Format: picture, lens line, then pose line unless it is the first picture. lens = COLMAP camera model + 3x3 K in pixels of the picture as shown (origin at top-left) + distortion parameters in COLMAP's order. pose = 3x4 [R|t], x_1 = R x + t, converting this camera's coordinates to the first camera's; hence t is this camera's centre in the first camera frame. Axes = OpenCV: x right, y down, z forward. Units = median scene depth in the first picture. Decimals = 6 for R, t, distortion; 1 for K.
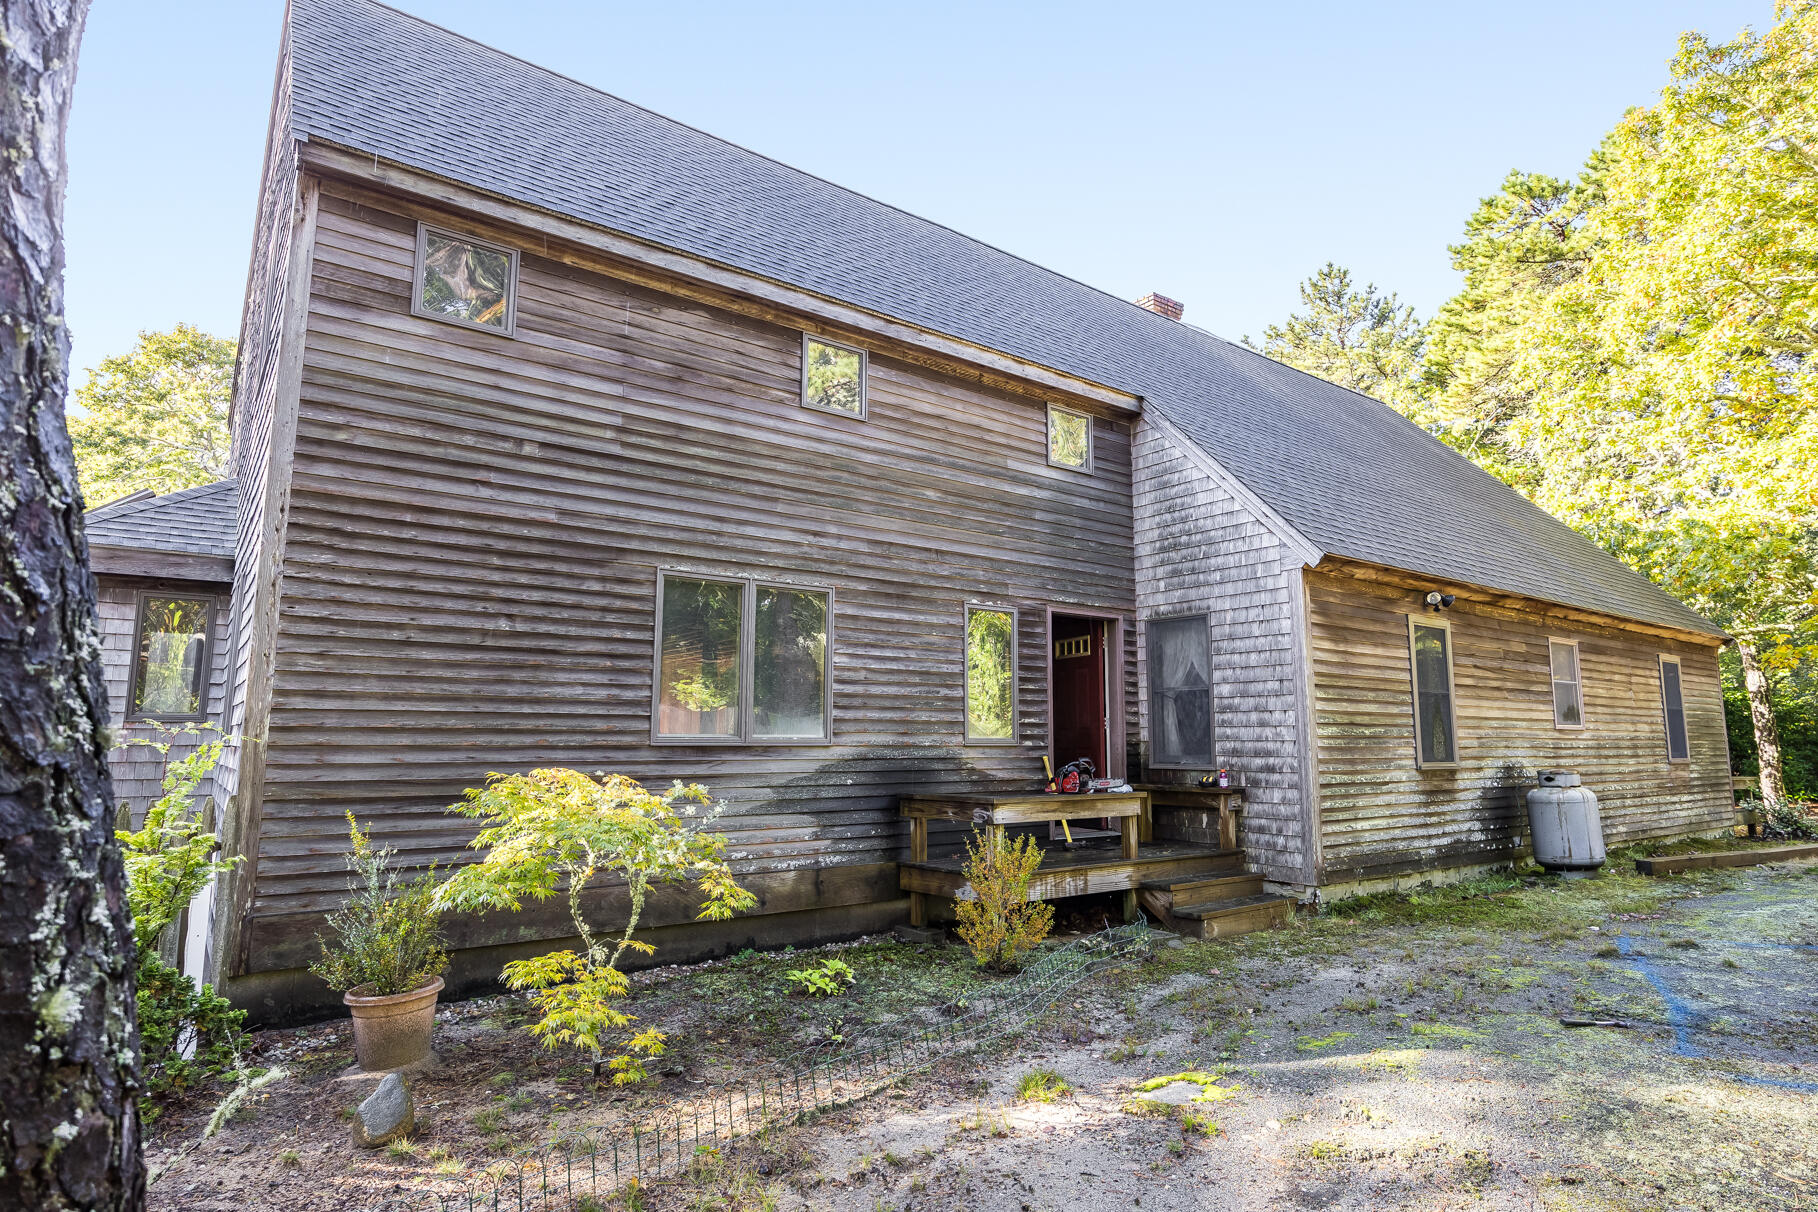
lens RADIAL K [[990.7, 0, 909.8], [0, 990.7, 603.1], [0, 0, 1]] dist [-0.000394, 0.000079]
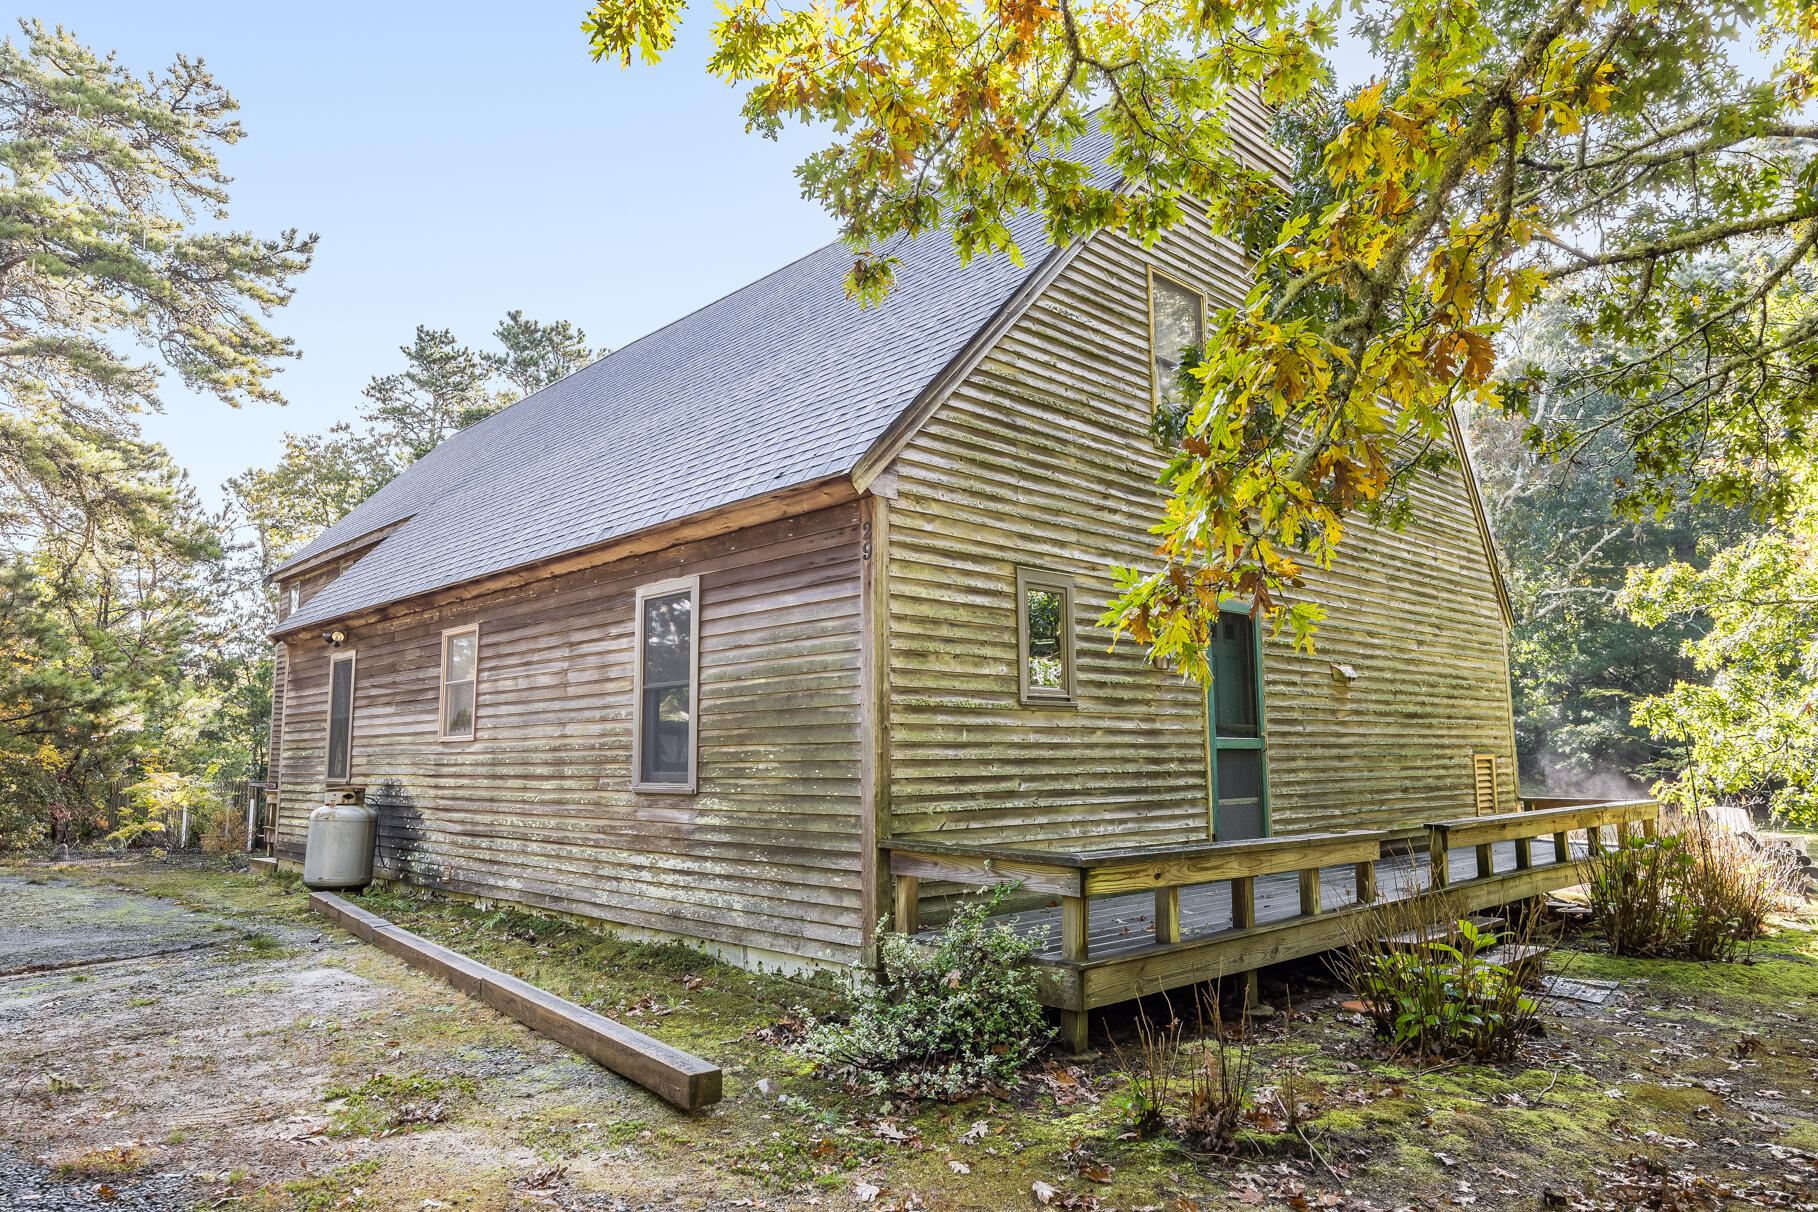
lens RADIAL K [[1154.3, 0, 908.9], [0, 1154.3, 606.3], [0, 0, 1]] dist [-0.001762, -0.000162]
pose [[0.115908, -0.135907, -0.983918, 1.525033], [0.148254, 0.981865, -0.118159, 0.172271], [0.982134, -0.132174, 0.133954, 1.164986]]
